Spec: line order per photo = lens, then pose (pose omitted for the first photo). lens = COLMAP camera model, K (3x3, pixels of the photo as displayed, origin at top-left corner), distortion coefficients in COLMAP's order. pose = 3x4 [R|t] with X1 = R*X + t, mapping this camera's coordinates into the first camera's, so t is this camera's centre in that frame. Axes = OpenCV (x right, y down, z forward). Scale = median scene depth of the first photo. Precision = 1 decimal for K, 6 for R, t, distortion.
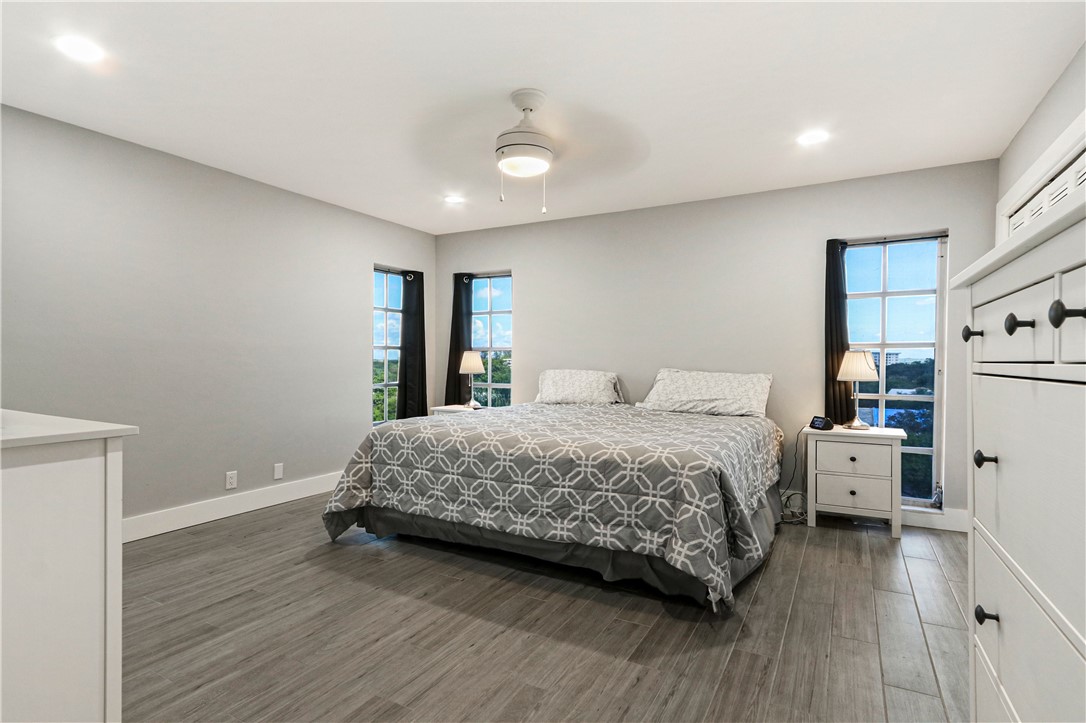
lens RADIAL K [[521.3, 0, 577.6], [0, 521.3, 358.1], [0, 0, 1]] dist [0.000179, 0.000040]
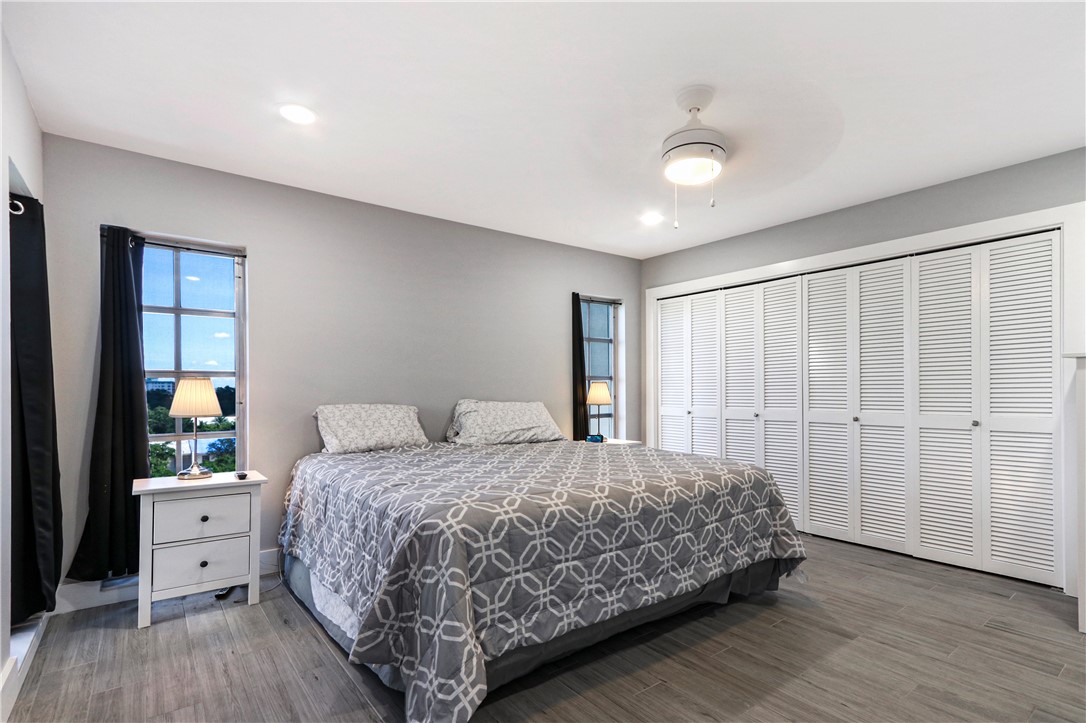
lens RADIAL K [[490.9, 0, 532.1], [0, 490.9, 383.6], [0, 0, 1]] dist [0.003374, 0.000442]
pose [[0.488178, 0.005094, 0.872729, -0.861002], [0.003223, 0.999966, -0.007639, -0.002182], [-0.872738, 0.006542, 0.488145, 0.745850]]
